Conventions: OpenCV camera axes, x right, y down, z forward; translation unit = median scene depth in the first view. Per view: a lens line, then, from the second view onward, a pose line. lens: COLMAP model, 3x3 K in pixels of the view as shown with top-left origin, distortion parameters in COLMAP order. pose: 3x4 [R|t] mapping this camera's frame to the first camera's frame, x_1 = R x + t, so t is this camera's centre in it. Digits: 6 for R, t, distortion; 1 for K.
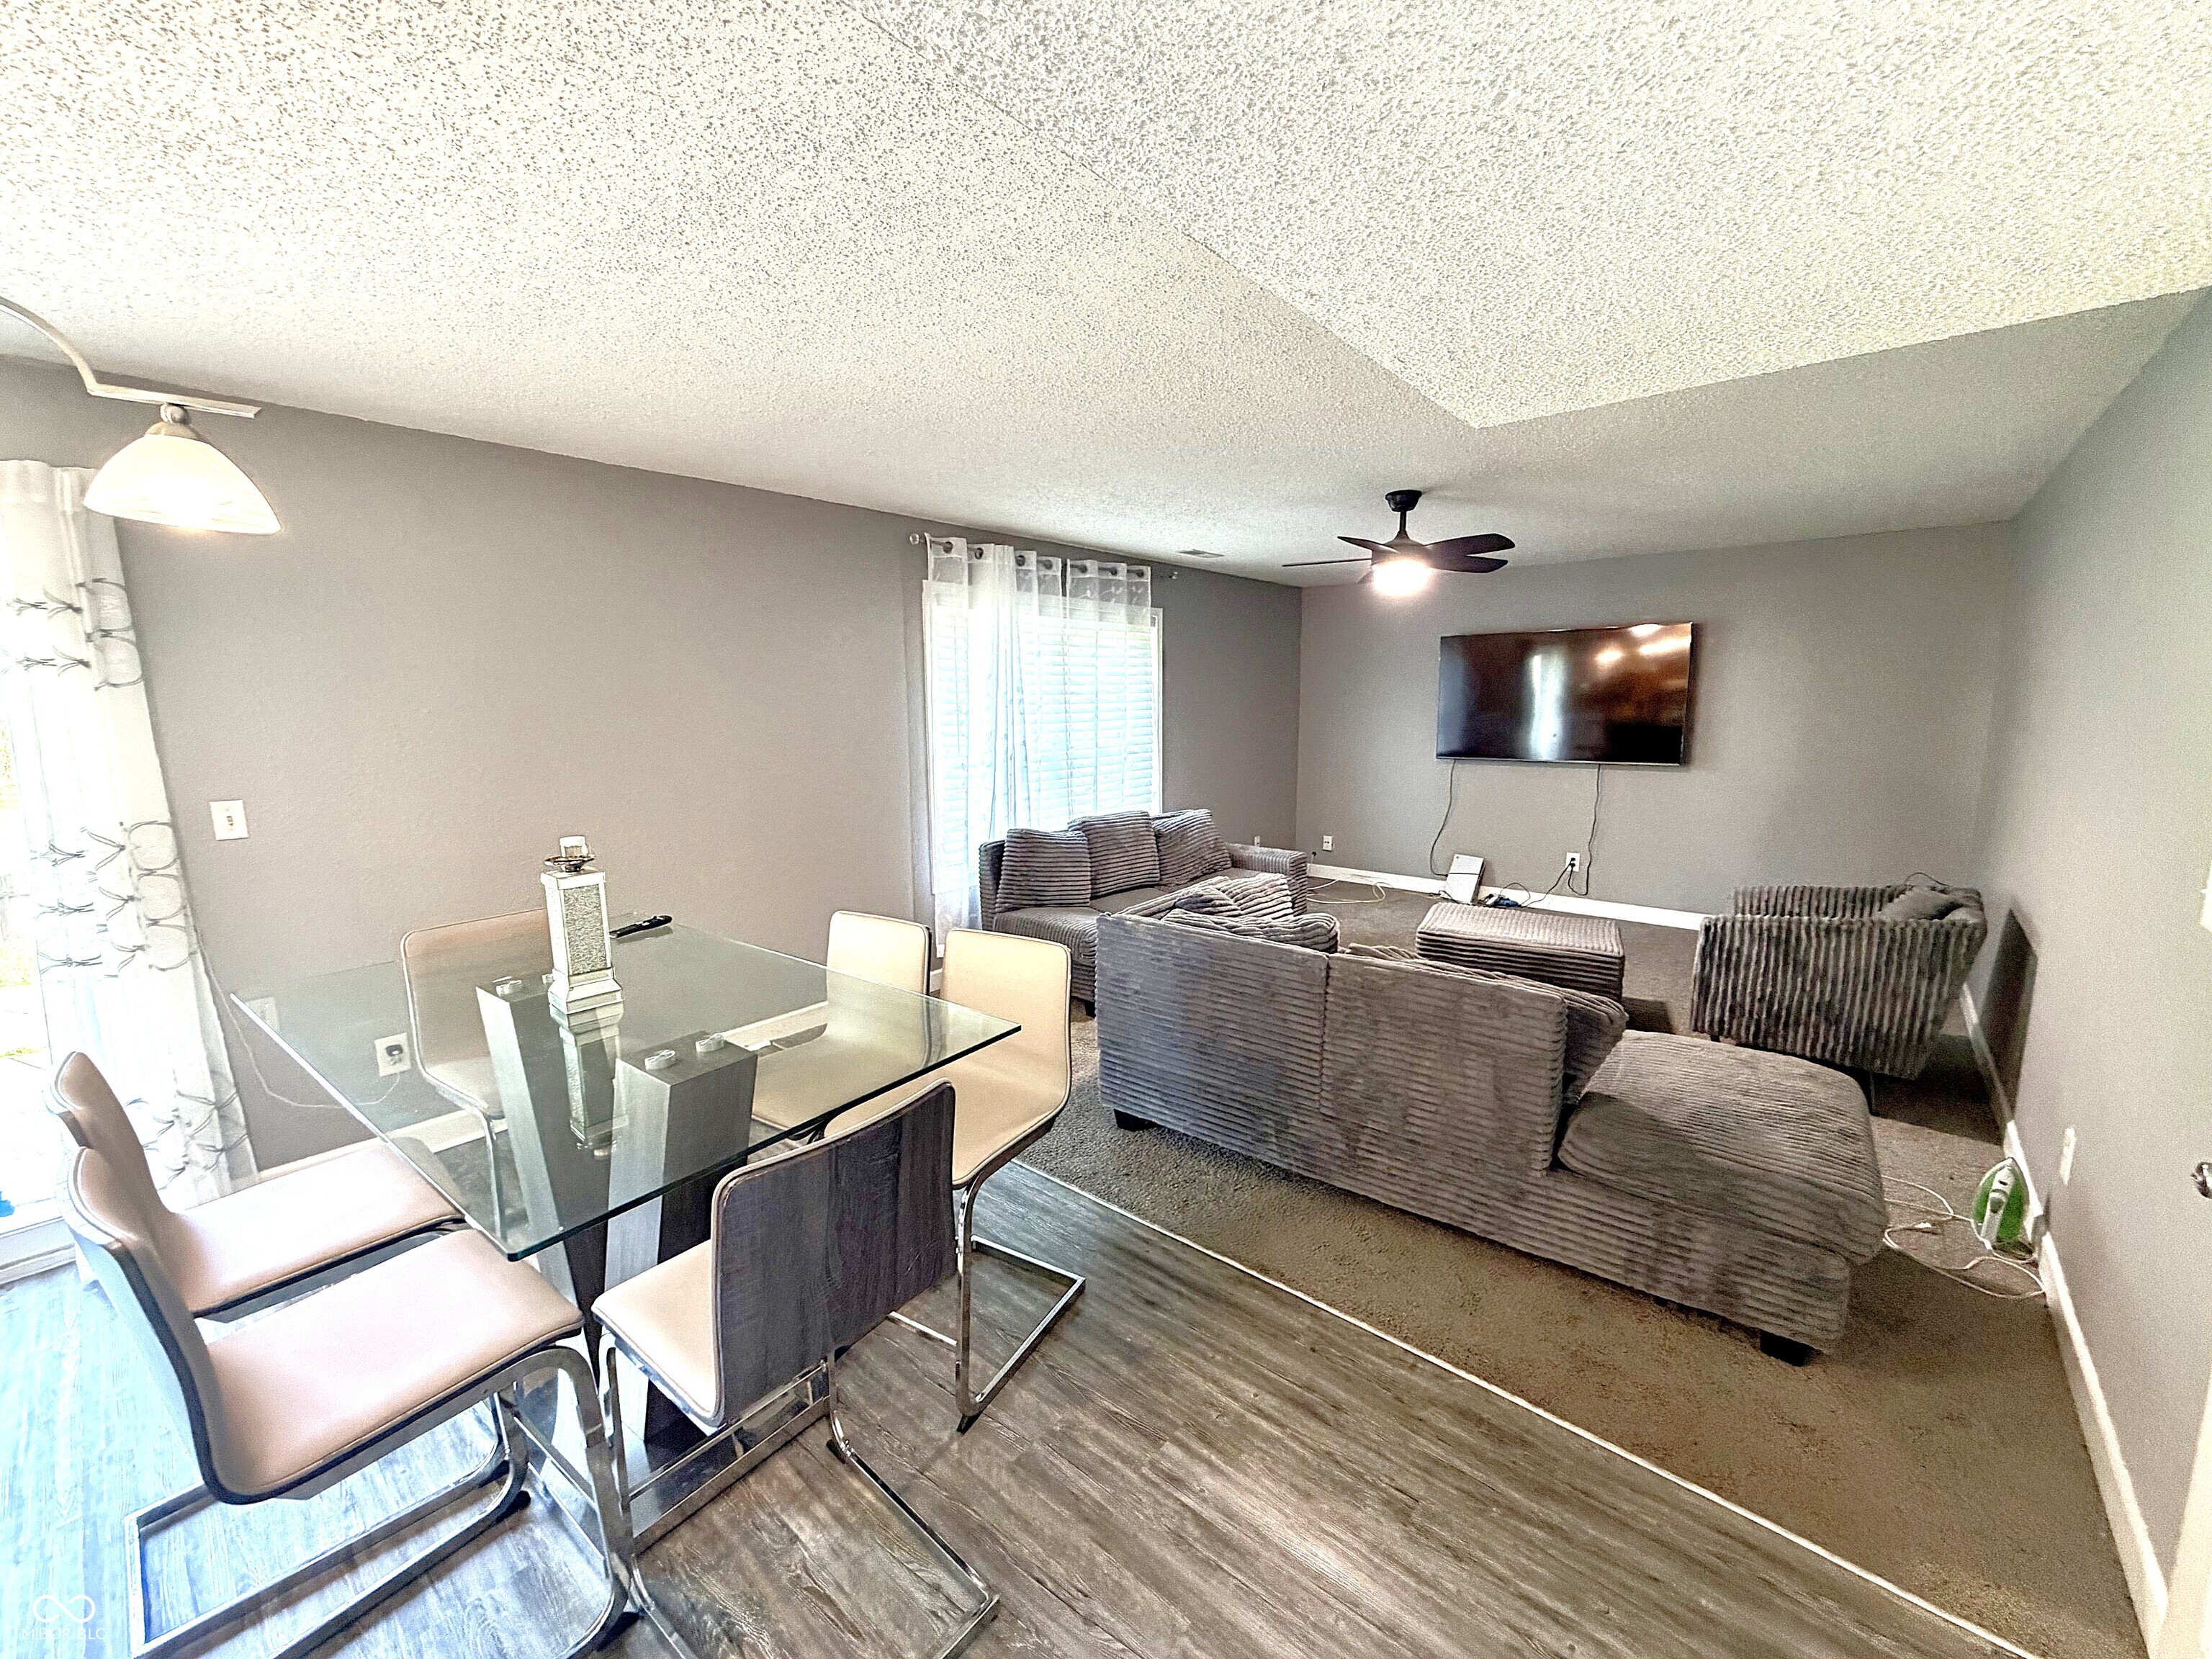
lens RADIAL K [[883.1, 0, 1102.9], [0, 883.1, 833.6], [0, 0, 1]] dist [-0.001791, 0.000781]
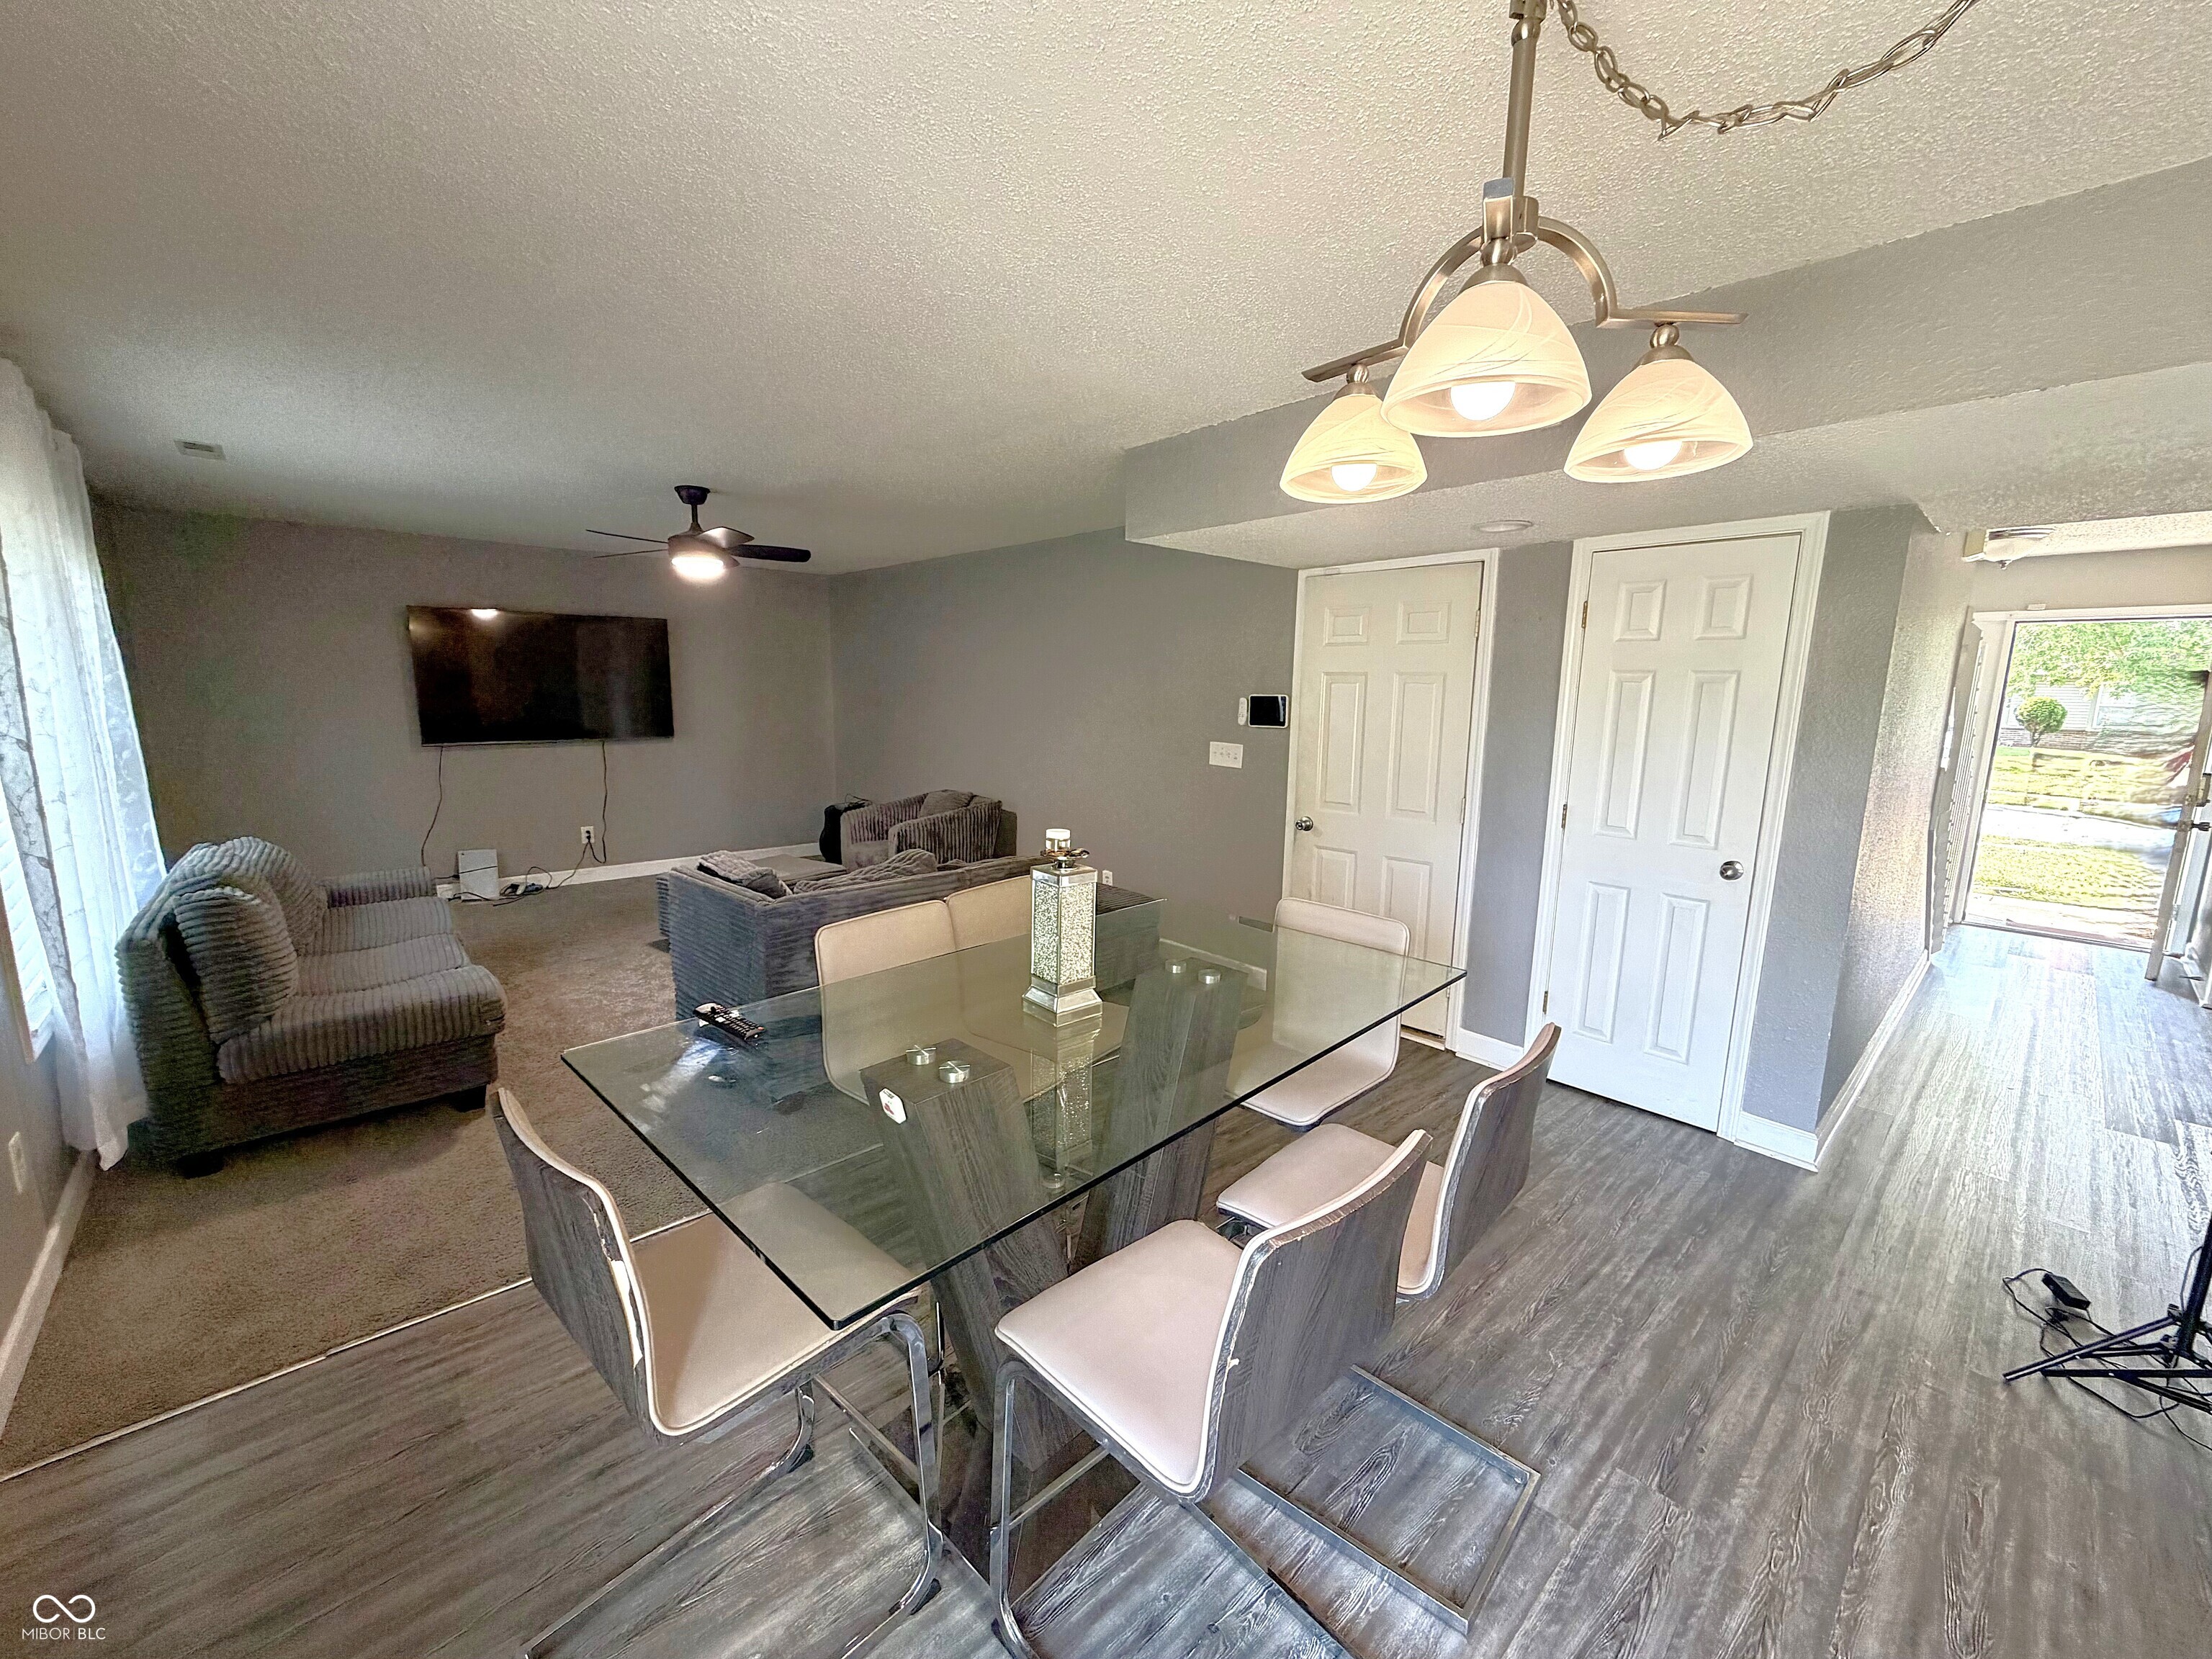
lens RADIAL K [[883.1, 0, 1104.2], [0, 883.1, 829.7], [0, 0, 1]] dist [-0.001791, 0.000781]
pose [[0.119339, -0.155608, 0.980584, -0.426468], [0.139304, 0.980496, 0.138641, -0.033612], [-0.983032, 0.120054, 0.138688, 0.241326]]
